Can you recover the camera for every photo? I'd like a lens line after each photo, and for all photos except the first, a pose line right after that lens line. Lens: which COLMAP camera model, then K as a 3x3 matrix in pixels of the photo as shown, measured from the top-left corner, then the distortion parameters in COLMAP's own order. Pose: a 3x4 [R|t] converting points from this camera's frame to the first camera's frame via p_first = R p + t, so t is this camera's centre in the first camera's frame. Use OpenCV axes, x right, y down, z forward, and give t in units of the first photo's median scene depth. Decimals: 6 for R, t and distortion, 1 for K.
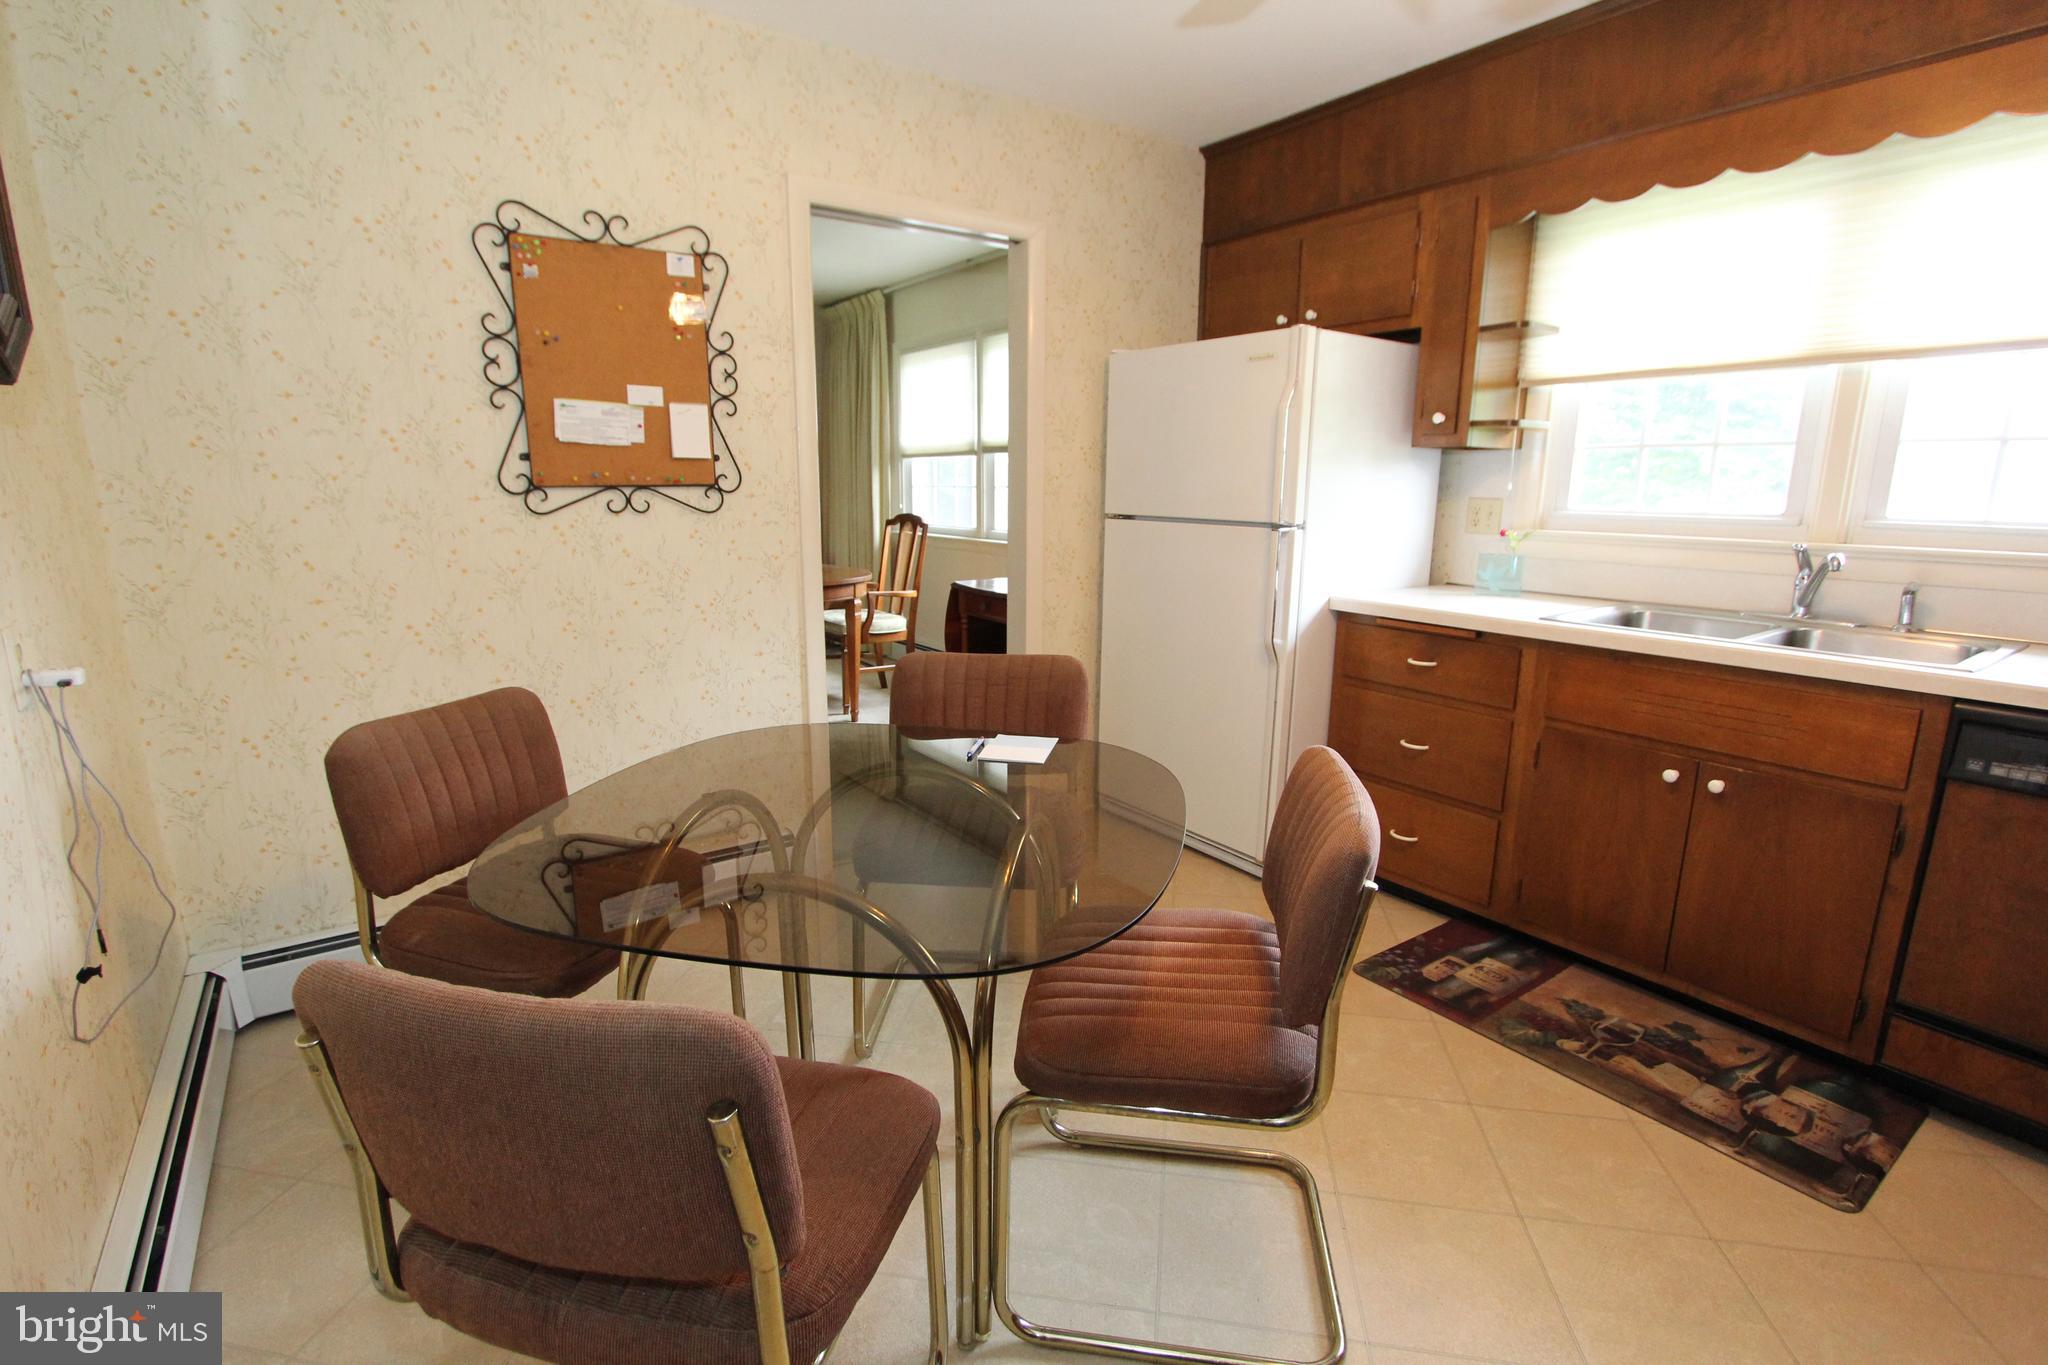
lens RADIAL K [[954.5, 0, 1027.8], [0, 954.5, 691.6], [0, 0, 1]] dist [-0.017550, 0.003041]
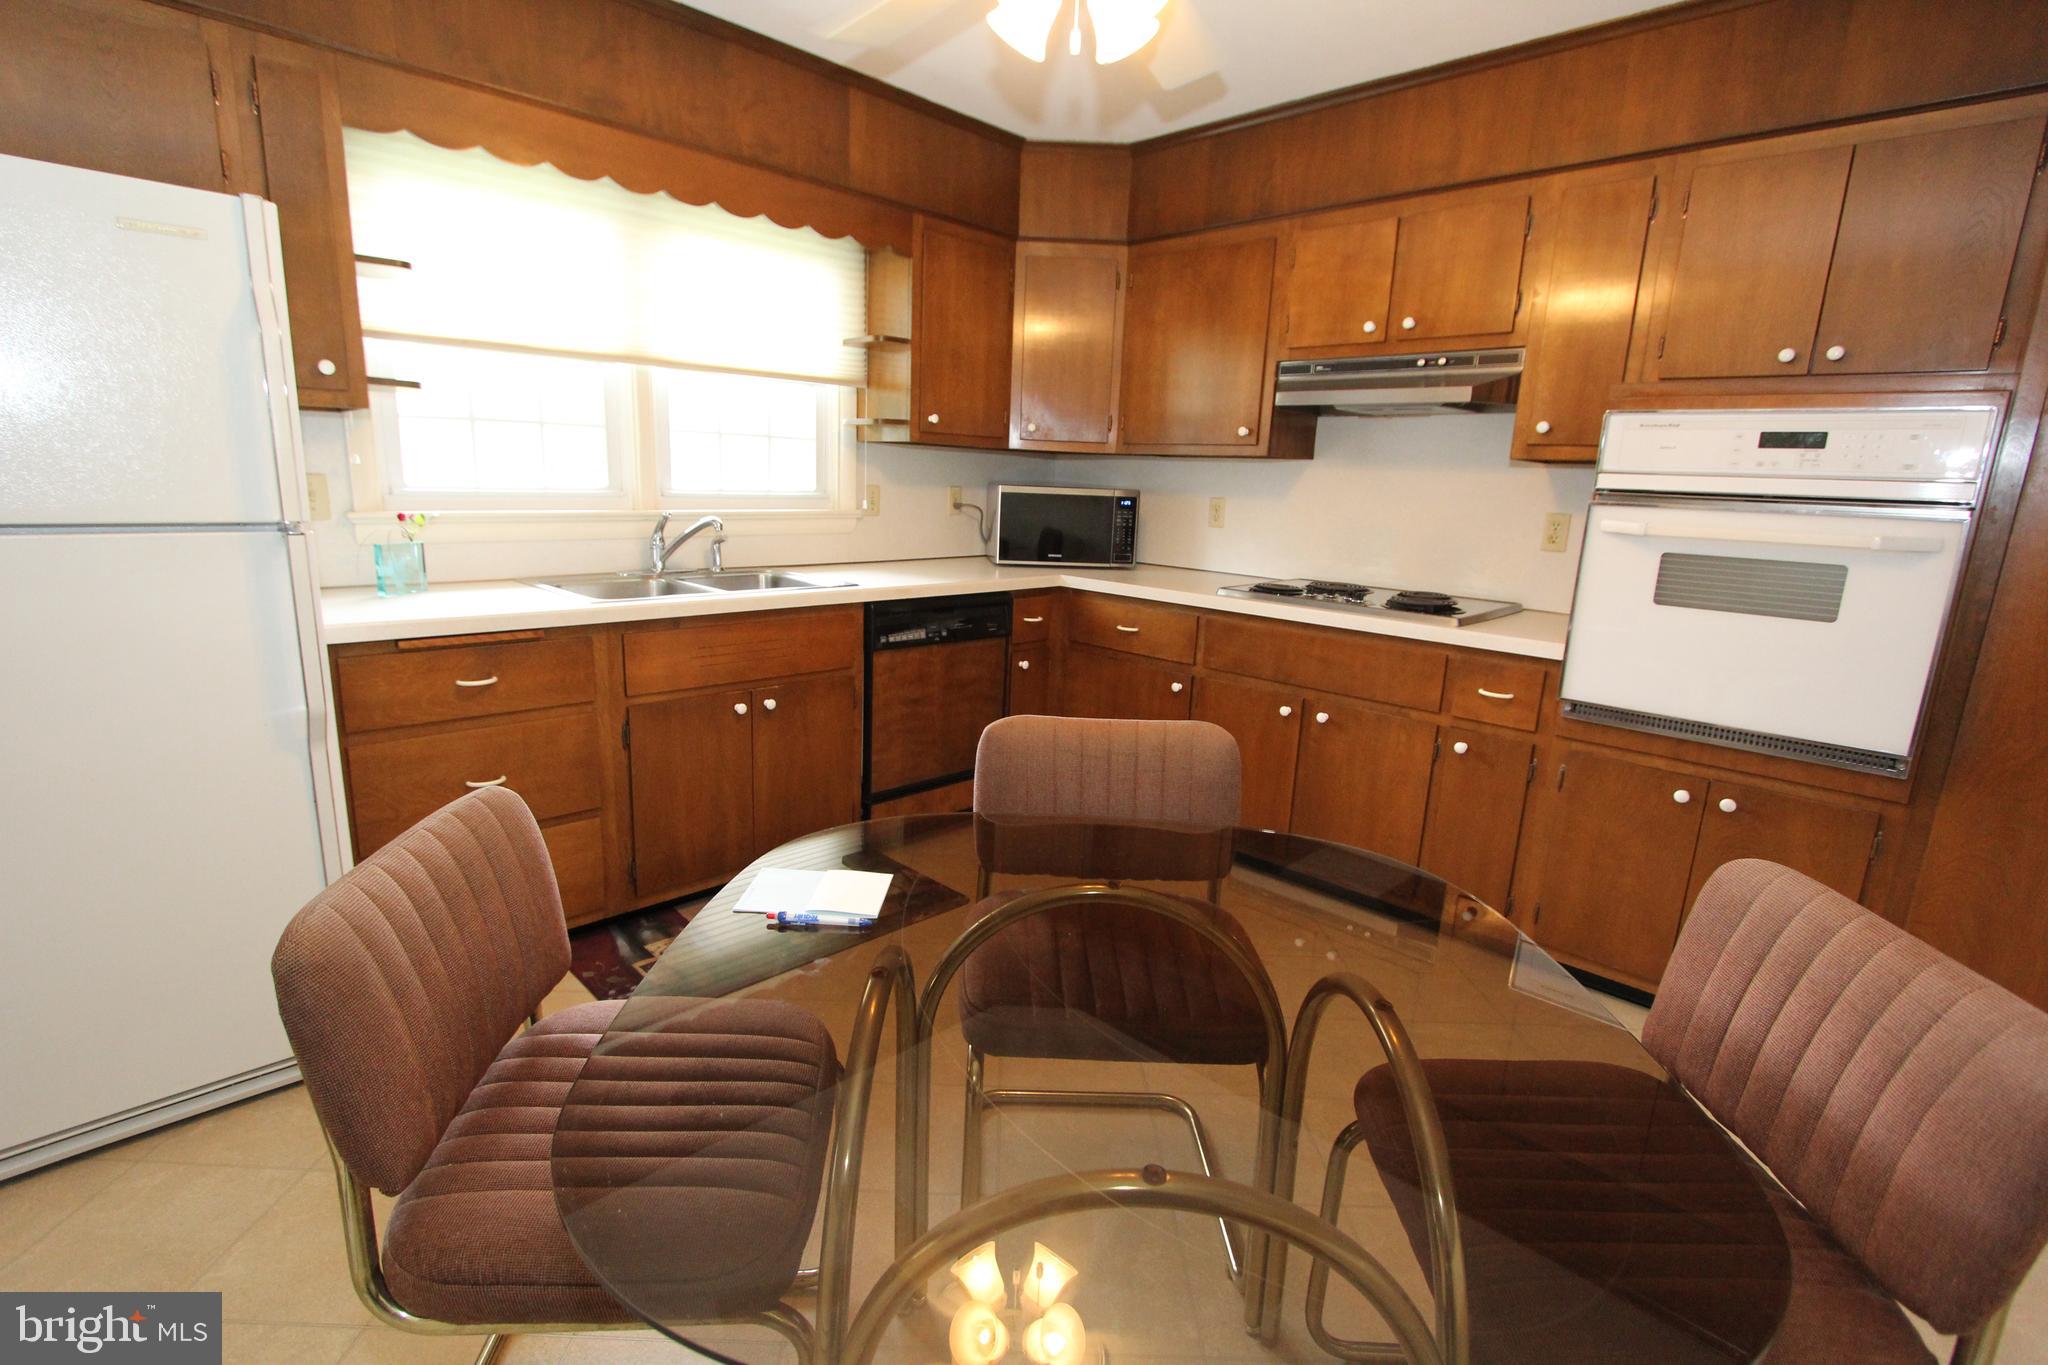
lens RADIAL K [[954.5, 0, 1005.8], [0, 954.5, 690.3], [0, 0, 1]] dist [-0.017550, 0.003041]
pose [[-0.161403, -0.228794, 0.960001, -0.523640], [0.178453, 0.949954, 0.256403, -0.179411], [-0.970620, 0.212699, -0.112497, 0.779667]]
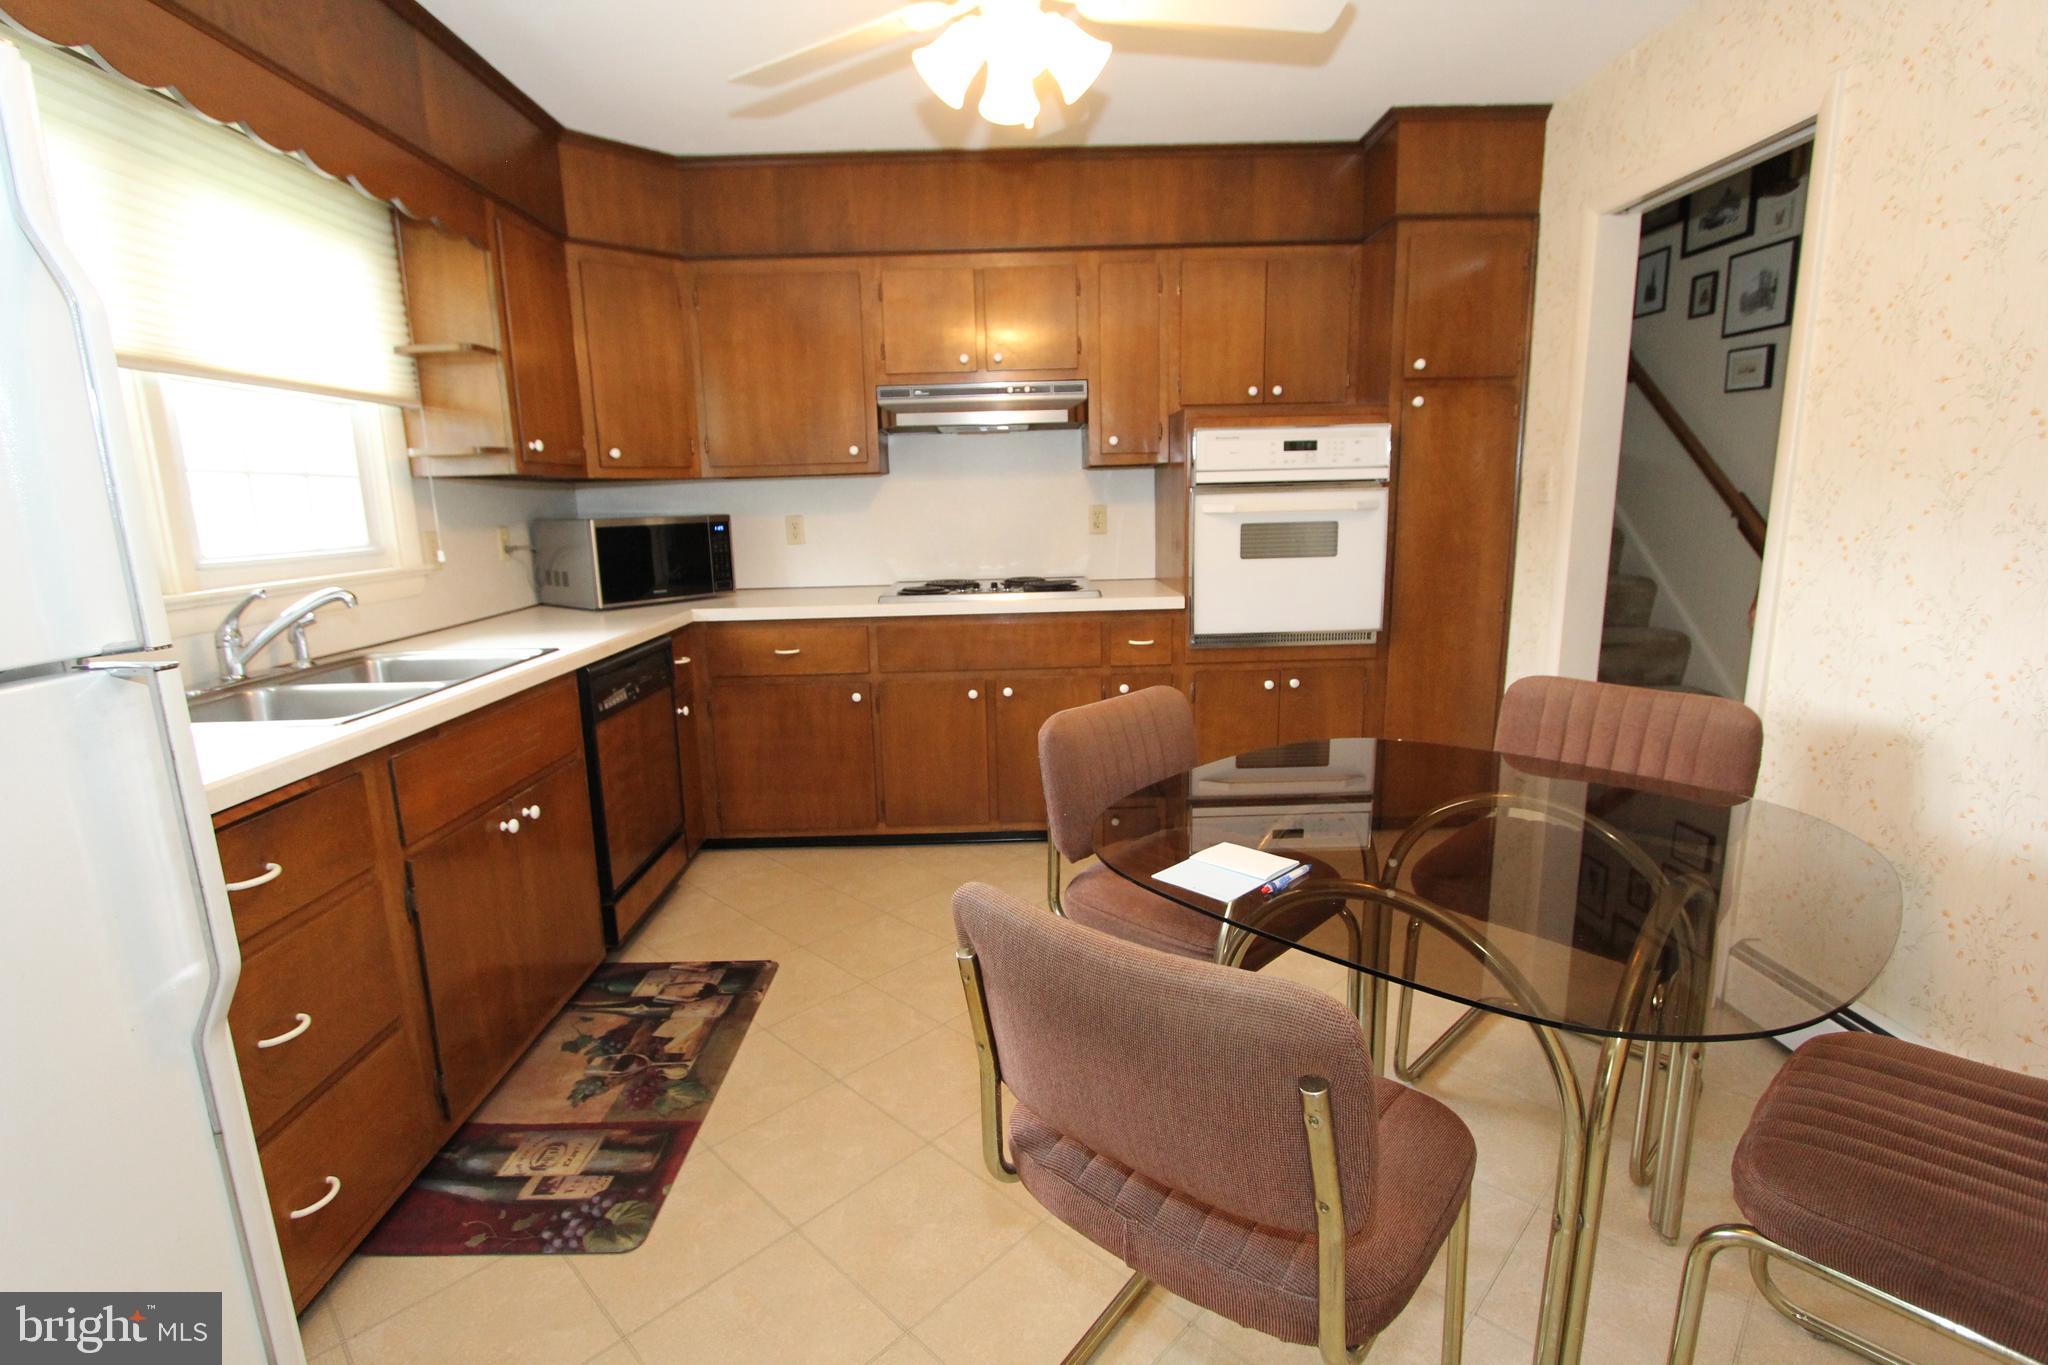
lens RADIAL K [[954.5, 0, 1016.3], [0, 954.5, 690.1], [0, 0, 1]] dist [-0.017550, 0.003041]
pose [[-0.821765, -0.097009, 0.561509, -0.227778], [0.146264, 0.916477, 0.372393, -0.296788], [-0.550736, 0.388148, -0.738939, 1.320610]]
